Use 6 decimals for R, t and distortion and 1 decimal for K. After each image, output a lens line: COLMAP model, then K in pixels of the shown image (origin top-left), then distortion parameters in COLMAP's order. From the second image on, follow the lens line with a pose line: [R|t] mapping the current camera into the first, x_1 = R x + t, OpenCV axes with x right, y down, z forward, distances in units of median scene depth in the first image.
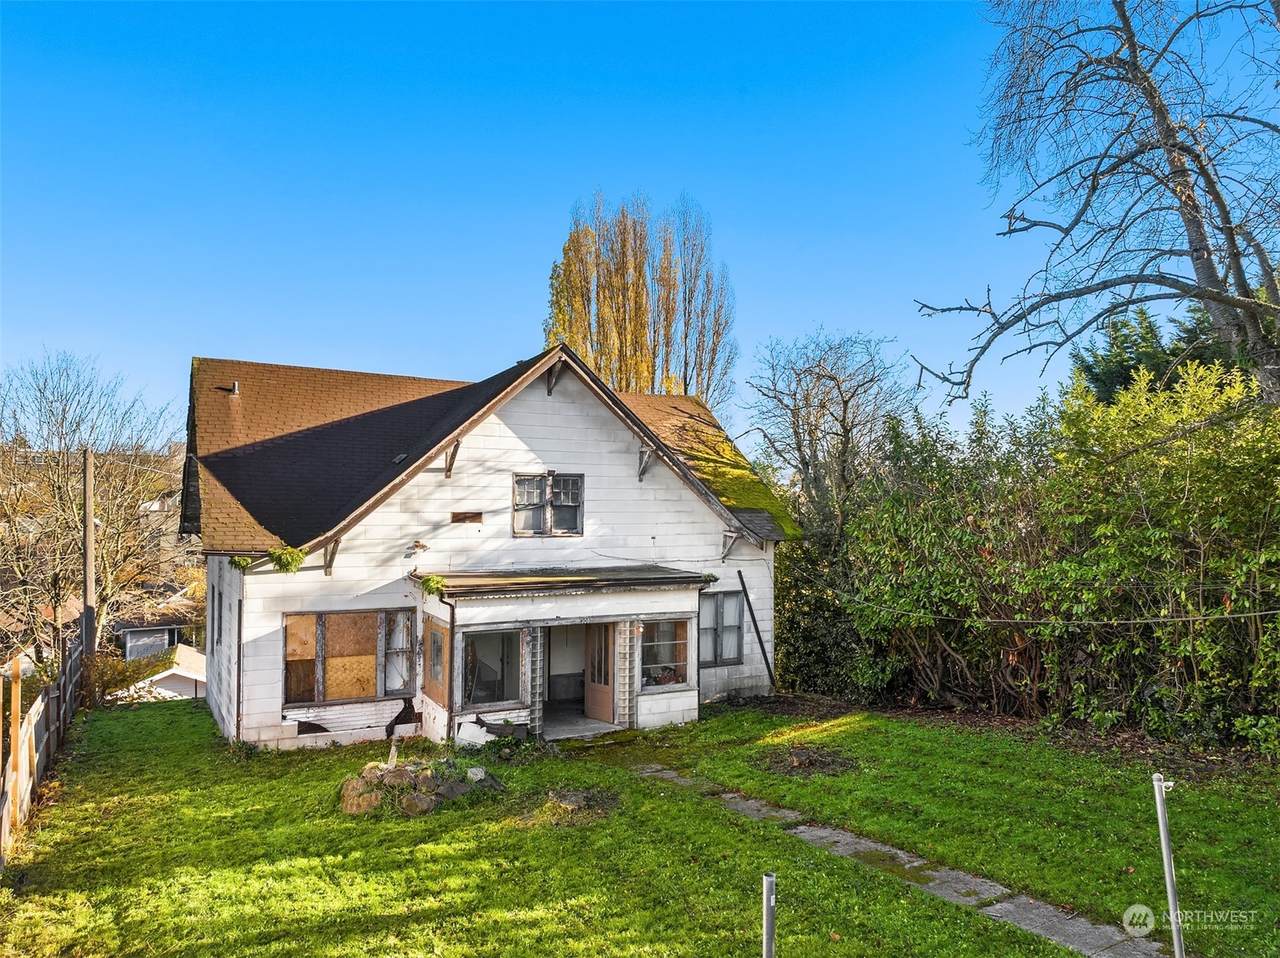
lens RADIAL K [[903.8, 0, 637.0], [0, 903.8, 481.2], [0, 0, 1]] dist [-0.030378, 0.006930]
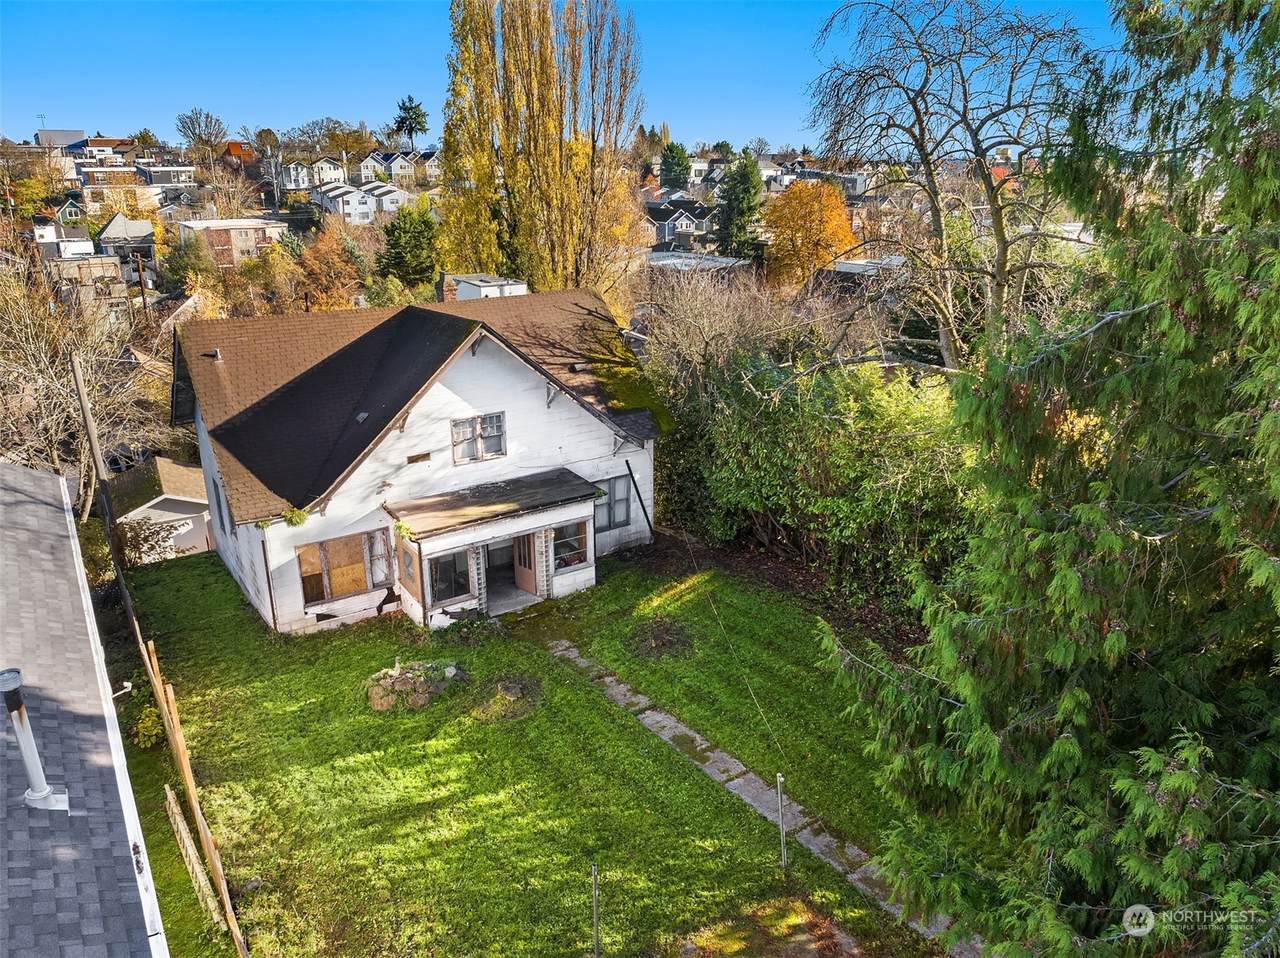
lens RADIAL K [[903.8, 0, 637.0], [0, 903.8, 475.8], [0, 0, 1]] dist [-0.030378, 0.006930]
pose [[0.996051, -0.037574, 0.080436, 0.026088], [0.006581, 0.934778, 0.355172, -0.430523], [-0.088535, -0.353241, 0.931334, -0.297654]]
